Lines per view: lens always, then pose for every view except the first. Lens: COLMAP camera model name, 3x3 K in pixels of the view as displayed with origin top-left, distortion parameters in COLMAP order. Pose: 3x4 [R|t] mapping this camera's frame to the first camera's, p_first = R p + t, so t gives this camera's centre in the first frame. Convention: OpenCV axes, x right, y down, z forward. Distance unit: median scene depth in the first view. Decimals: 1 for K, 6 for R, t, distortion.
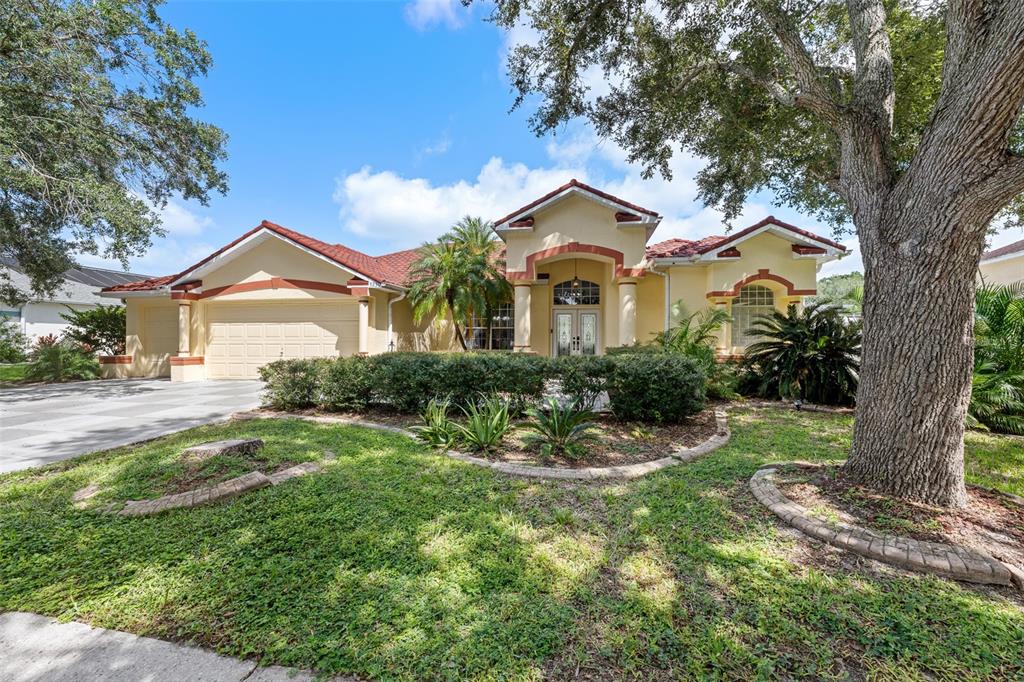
lens RADIAL K [[406.1, 0, 510.8], [0, 406.1, 336.7], [0, 0, 1]] dist [-0.001488, 0.000170]
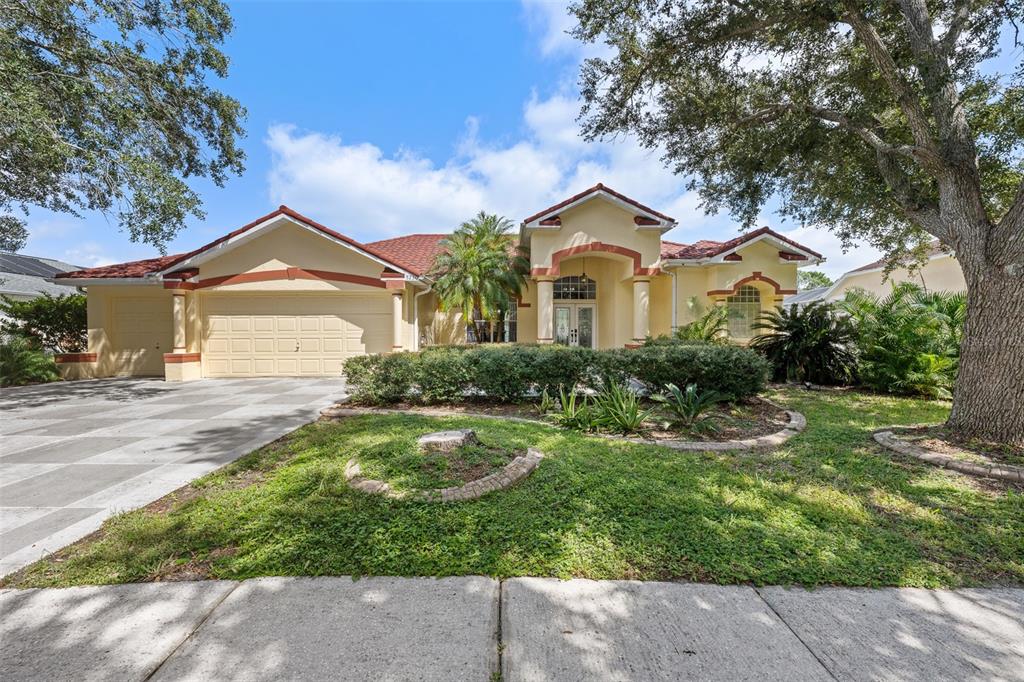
lens RADIAL K [[407.9, 0, 511.0], [0, 407.9, 336.7], [0, 0, 1]] dist [-0.001301, 0.000219]
pose [[0.982344, -0.005423, 0.187003, -0.279476], [0.001714, 0.999799, 0.019987, -0.003865], [-0.187073, -0.019314, 0.982156, -0.022462]]
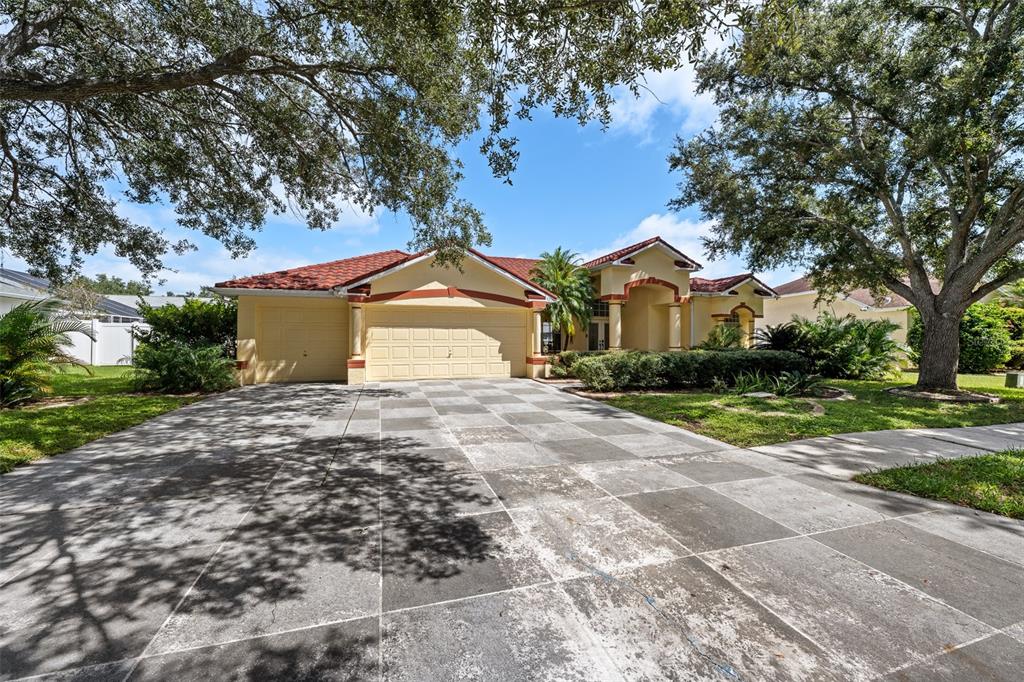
lens RADIAL K [[406.1, 0, 510.8], [0, 406.1, 336.7], [0, 0, 1]] dist [-0.001488, 0.000170]
pose [[0.882257, 0.007282, 0.470712, -1.033910], [-0.003314, 0.999952, -0.009258, 0.001286], [-0.470757, 0.006608, 0.882238, -0.070711]]
